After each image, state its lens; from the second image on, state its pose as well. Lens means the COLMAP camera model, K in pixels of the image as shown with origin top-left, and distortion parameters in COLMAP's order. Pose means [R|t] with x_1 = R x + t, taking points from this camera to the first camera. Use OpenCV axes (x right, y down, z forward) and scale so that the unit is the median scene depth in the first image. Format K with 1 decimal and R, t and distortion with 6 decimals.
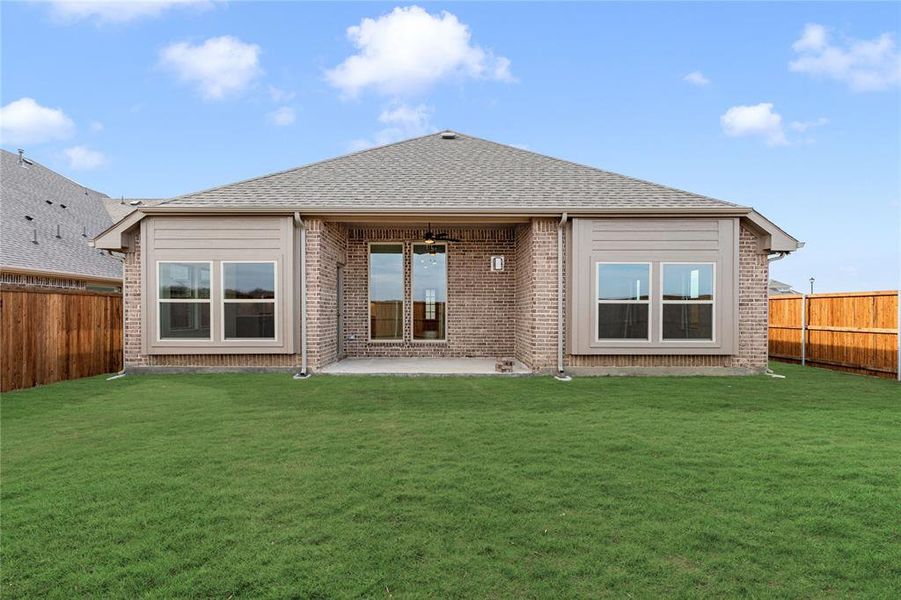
lens RADIAL K [[453.7, 0, 450.4], [0, 453.7, 309.5], [0, 0, 1]] dist [0.000234, 0.000084]
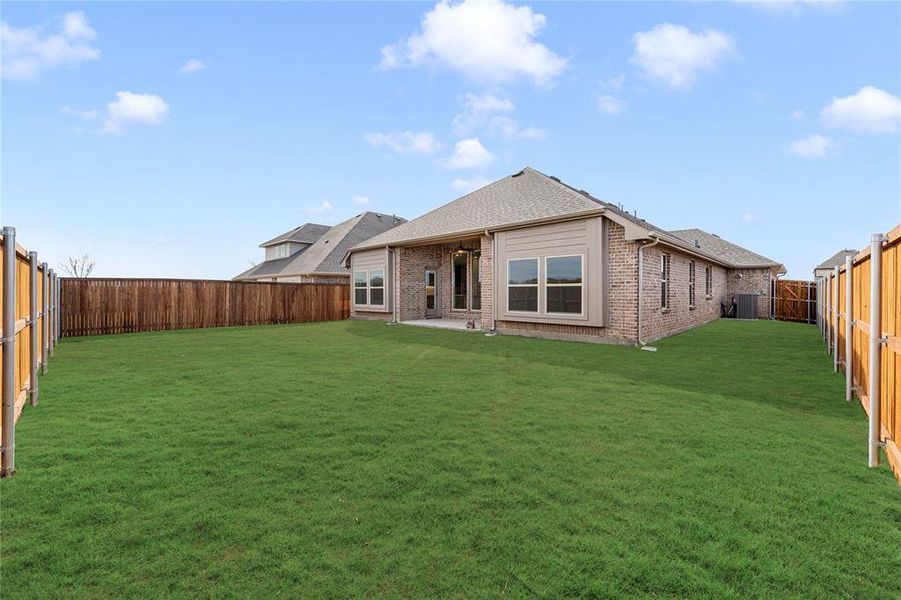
lens RADIAL K [[365.2, 0, 452.9], [0, 365.2, 289.9], [0, 0, 1]] dist [-0.001176, -0.000052]
pose [[0.710806, -0.006440, -0.703359, 1.022955], [0.003721, 0.999979, -0.005395, 0.002535], [0.703378, 0.001217, 0.710815, 0.006666]]
